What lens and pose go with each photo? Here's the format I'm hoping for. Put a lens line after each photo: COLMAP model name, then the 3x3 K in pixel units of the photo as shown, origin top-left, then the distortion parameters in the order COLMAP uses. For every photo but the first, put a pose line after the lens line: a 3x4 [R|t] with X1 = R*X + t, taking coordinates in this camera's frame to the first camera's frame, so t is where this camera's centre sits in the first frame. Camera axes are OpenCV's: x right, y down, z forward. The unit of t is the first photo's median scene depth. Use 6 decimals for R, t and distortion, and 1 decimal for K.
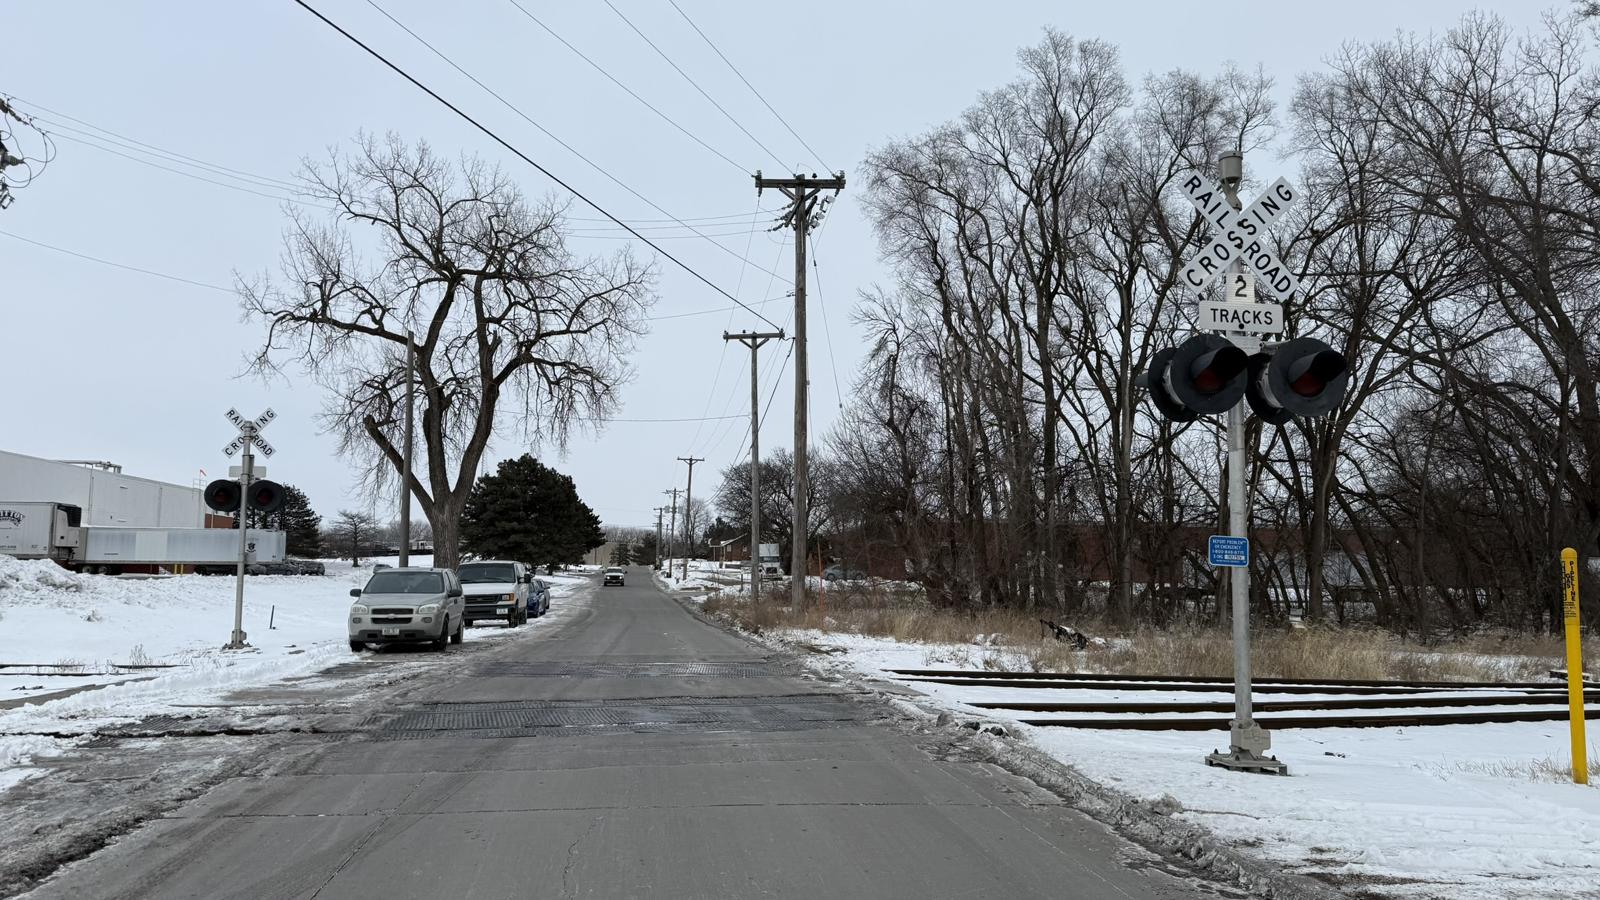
lens RADIAL K [[1077.1, 0, 795.6], [0, 1077.1, 470.2], [0, 0, 1]] dist [0.088701, -0.167696]
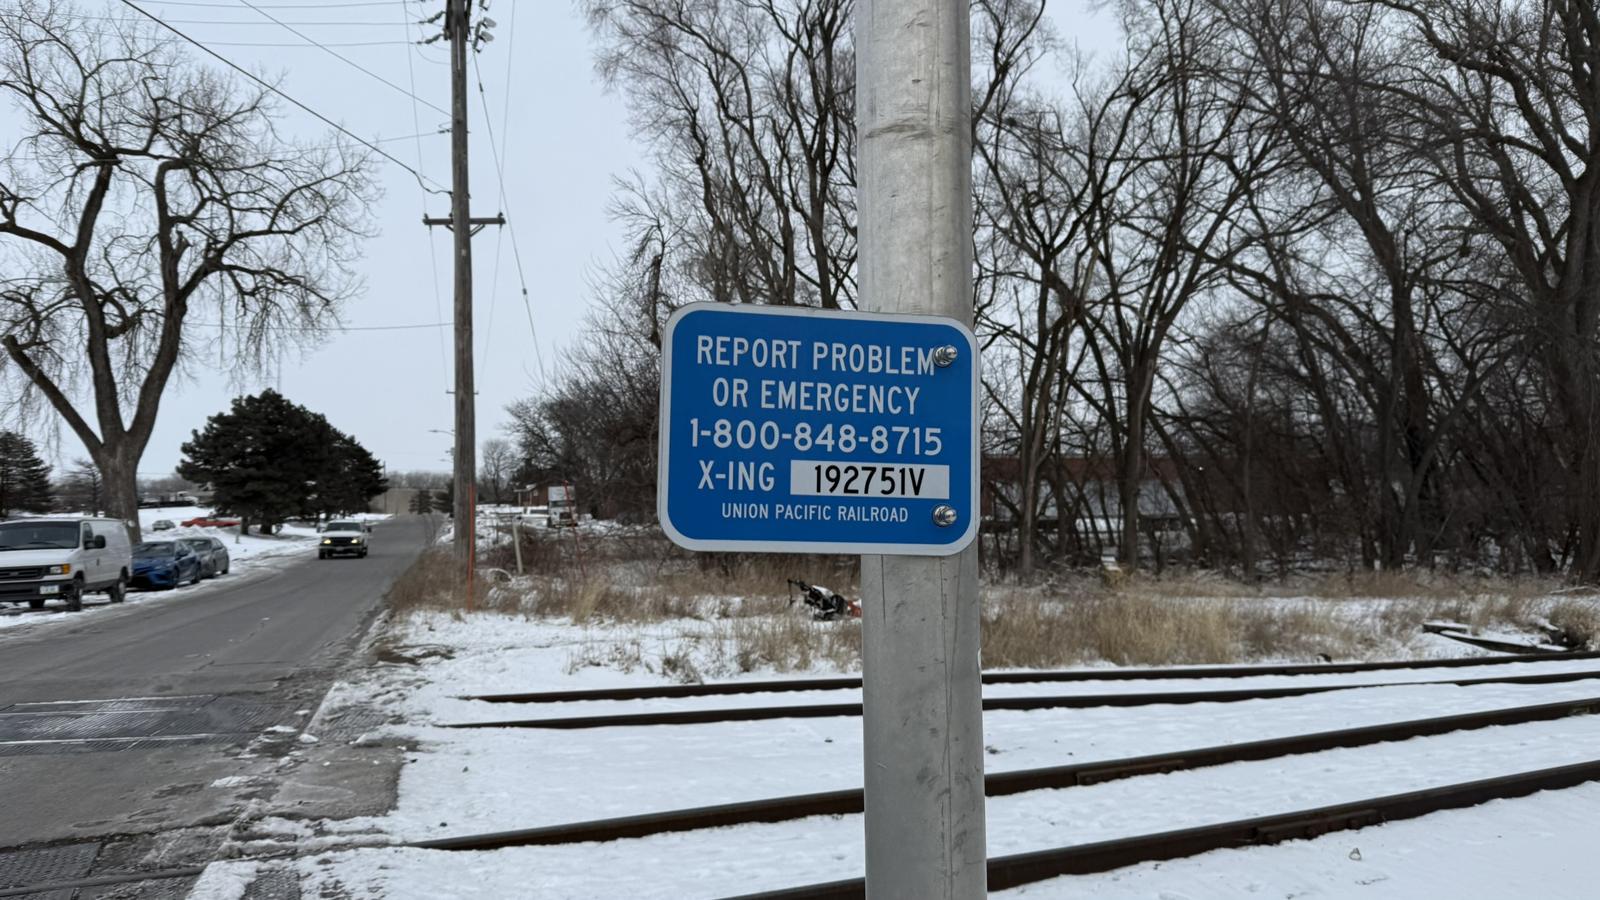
lens RADIAL K [[1124.9, 0, 802.5], [0, 1124.9, 441.2], [0, 0, 1]] dist [0.101410, -0.196187]
pose [[0.985261, -0.015450, 0.170361, 0.053152], [0.010260, 0.999457, 0.031306, 0.009857], [-0.170752, -0.029097, 0.984884, 0.122600]]
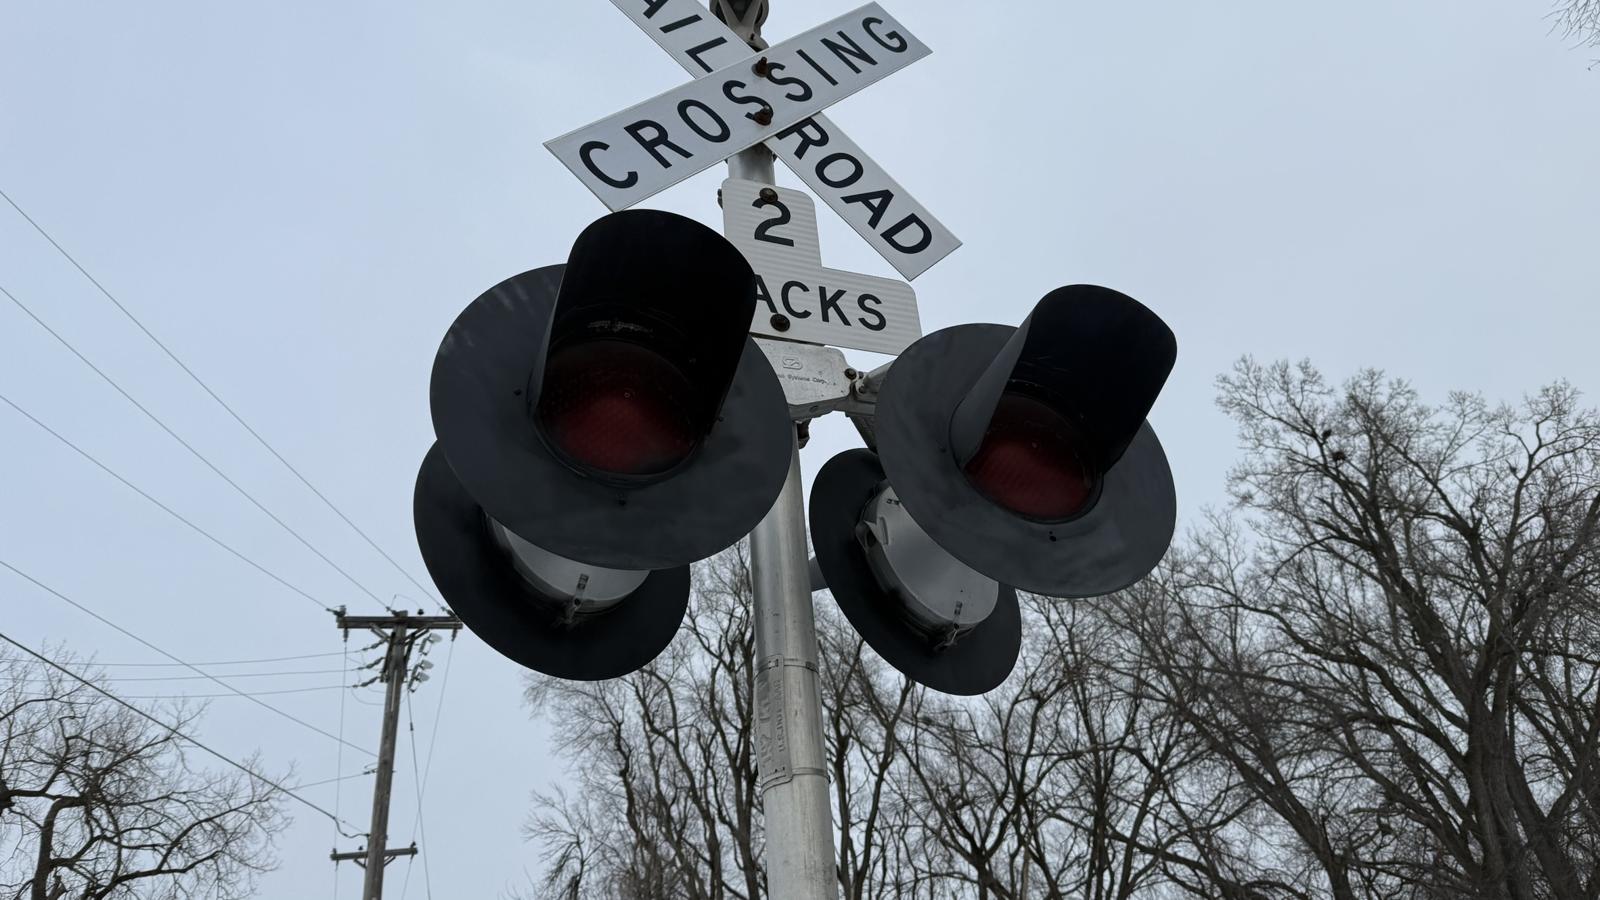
lens RADIAL K [[1123.6, 0, 804.5], [0, 1123.6, 440.2], [0, 0, 1]] dist [0.034937, -0.046806]
pose [[0.971991, 0.042346, 0.231171, 0.051234], [0.071138, 0.884477, -0.461128, 0.003882], [-0.223993, 0.464657, 0.856692, 0.112106]]
